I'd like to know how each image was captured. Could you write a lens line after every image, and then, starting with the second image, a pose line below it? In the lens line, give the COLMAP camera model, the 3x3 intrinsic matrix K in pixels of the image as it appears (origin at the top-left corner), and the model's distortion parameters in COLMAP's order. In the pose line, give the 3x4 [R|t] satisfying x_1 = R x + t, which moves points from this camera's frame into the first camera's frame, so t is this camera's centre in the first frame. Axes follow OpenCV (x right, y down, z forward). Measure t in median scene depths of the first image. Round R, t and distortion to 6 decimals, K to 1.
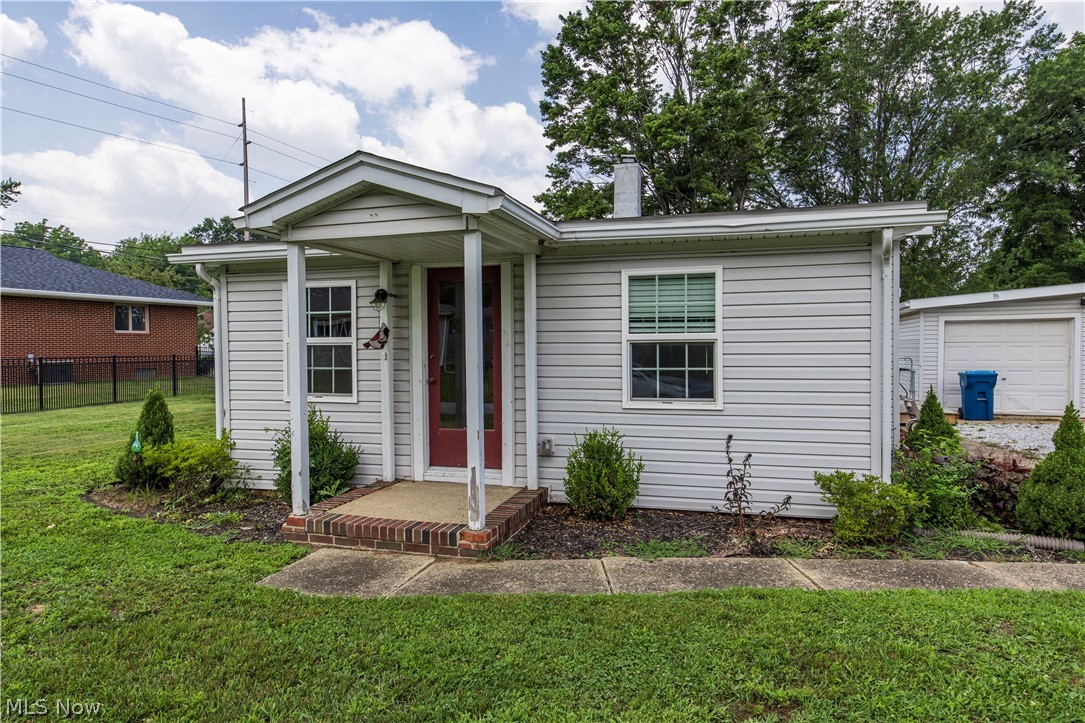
lens RADIAL K [[662.5, 0, 536.7], [0, 662.5, 365.9], [0, 0, 1]] dist [0.005381, -0.003213]
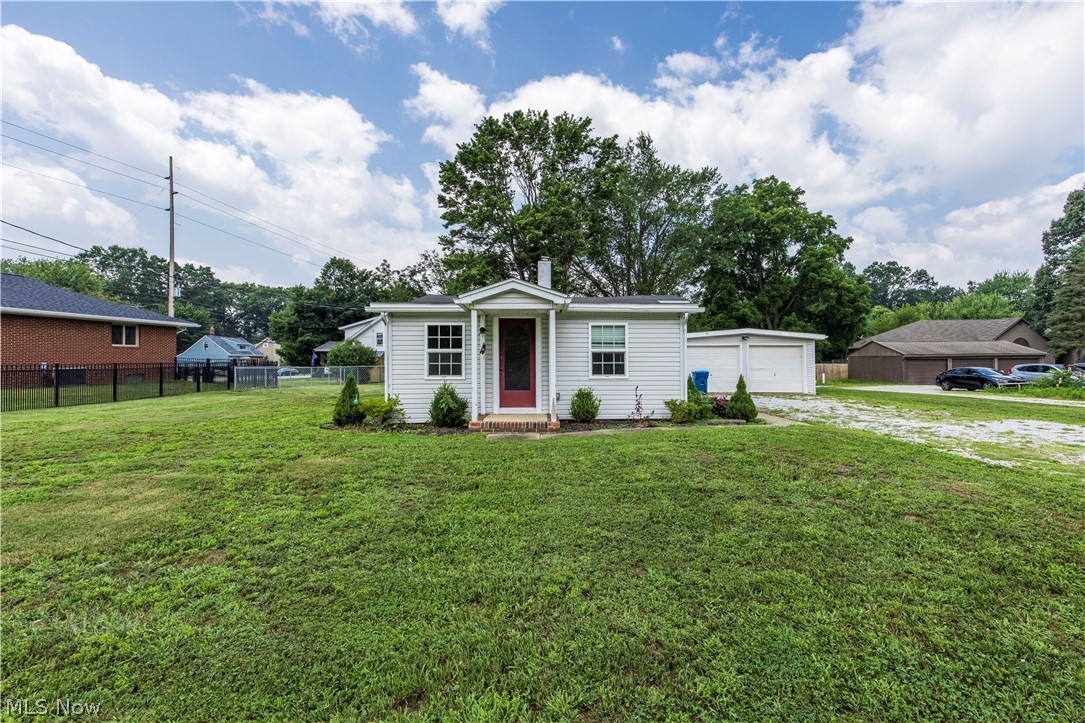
lens RADIAL K [[498.1, 0, 551.5], [0, 498.1, 356.1], [0, 0, 1]] dist [0.000181, 0.000074]
pose [[0.948714, 0.007077, 0.316058, -0.157304], [0.006068, 0.999158, -0.040586, 0.014390], [-0.316079, 0.040422, 0.947871, -0.189021]]
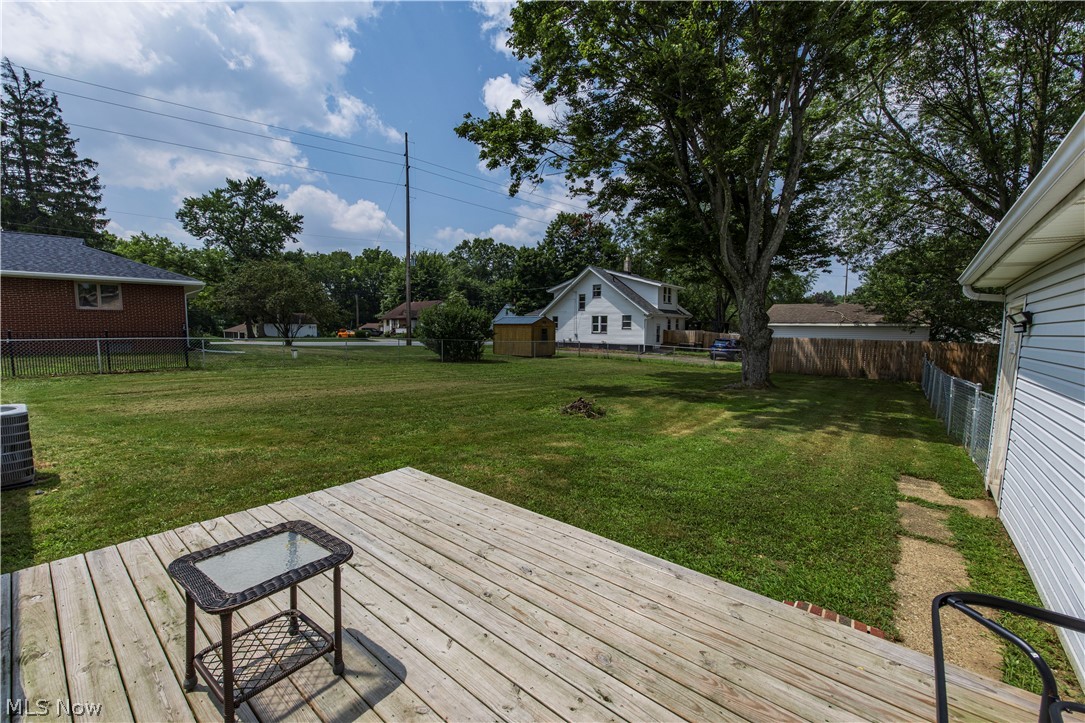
lens RADIAL K [[431.8, 0, 541.2], [0, 431.8, 368.3], [0, 0, 1]] dist [-0.001774, 0.001022]
pose [[0.920027, 0.053926, -0.388127, 0.373642], [-0.027352, 0.996907, 0.073674, -0.029928], [0.390900, -0.057166, 0.918656, 0.734776]]
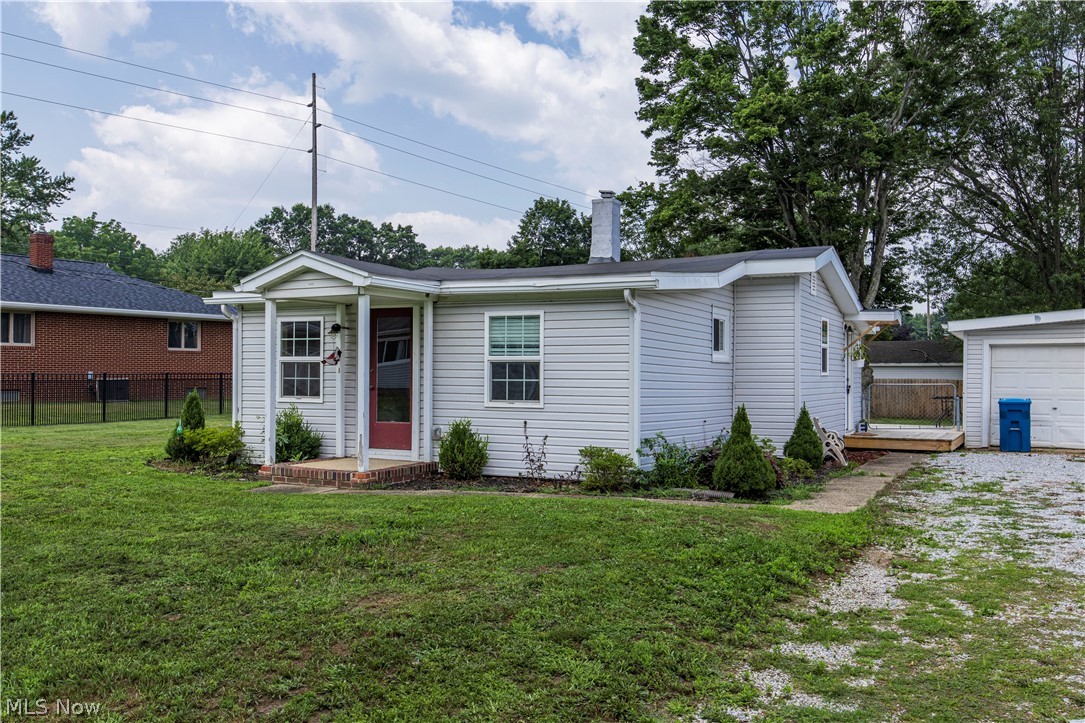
lens RADIAL K [[940.7, 0, 546.6], [0, 940.7, 368.9], [0, 0, 1]] dist [0.003499, 0.008000]
pose [[0.983350, 0.010522, -0.181415, 0.172358], [-0.016375, 0.999391, -0.030798, 0.011377], [0.180981, 0.033256, 0.982924, -0.272918]]
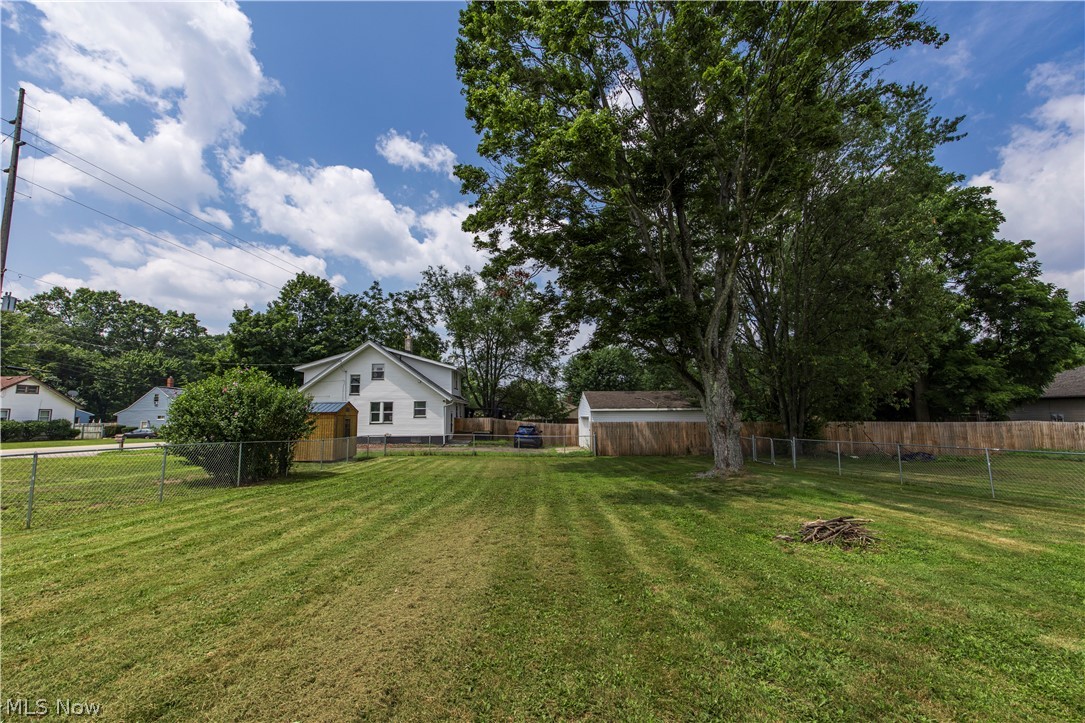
lens RADIAL K [[431.8, 0, 541.2], [0, 431.8, 368.3], [0, 0, 1]] dist [-0.001774, 0.001022]
pose [[0.946821, 0.033936, 0.319965, -0.063873], [0.010597, 0.990594, -0.136422, -0.030657], [-0.321585, 0.132558, 0.937556, 0.942969]]
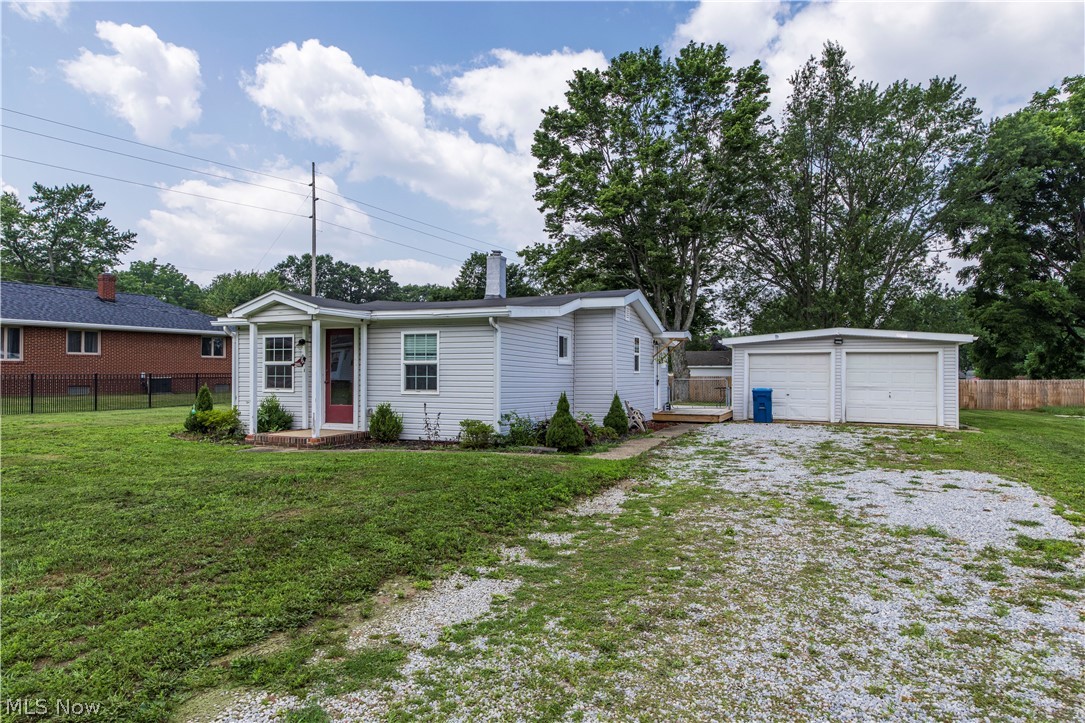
lens RADIAL K [[653.7, 0, 545.1], [0, 653.7, 369.8], [0, 0, 1]] dist [-0.001914, 0.002196]
pose [[0.995458, 0.008139, -0.094853, 0.218606], [-0.011288, 0.999401, -0.032708, 0.013001], [0.094530, 0.033630, 0.994954, -0.300017]]
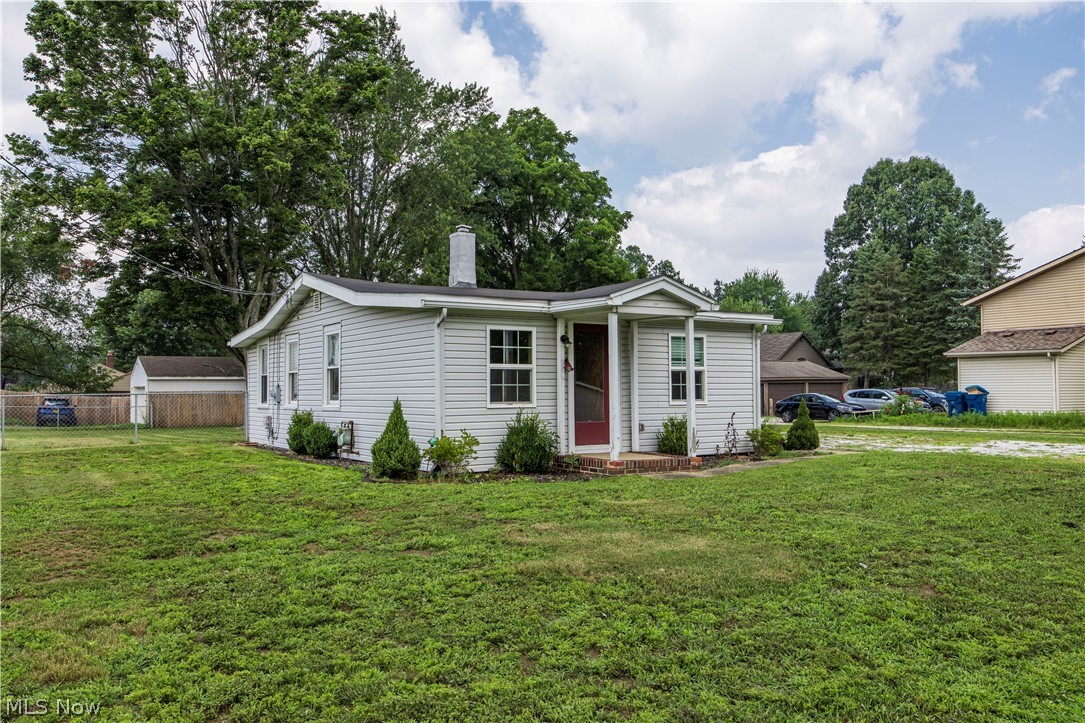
lens RADIAL K [[886.6, 0, 542.5], [0, 886.6, 361.5], [0, 0, 1]] dist [0.001945, -0.002550]
pose [[0.655100, 0.025780, 0.755102, -0.551417], [0.022342, 0.998320, -0.053466, 0.018247], [-0.755212, 0.051896, 0.653423, -0.107160]]
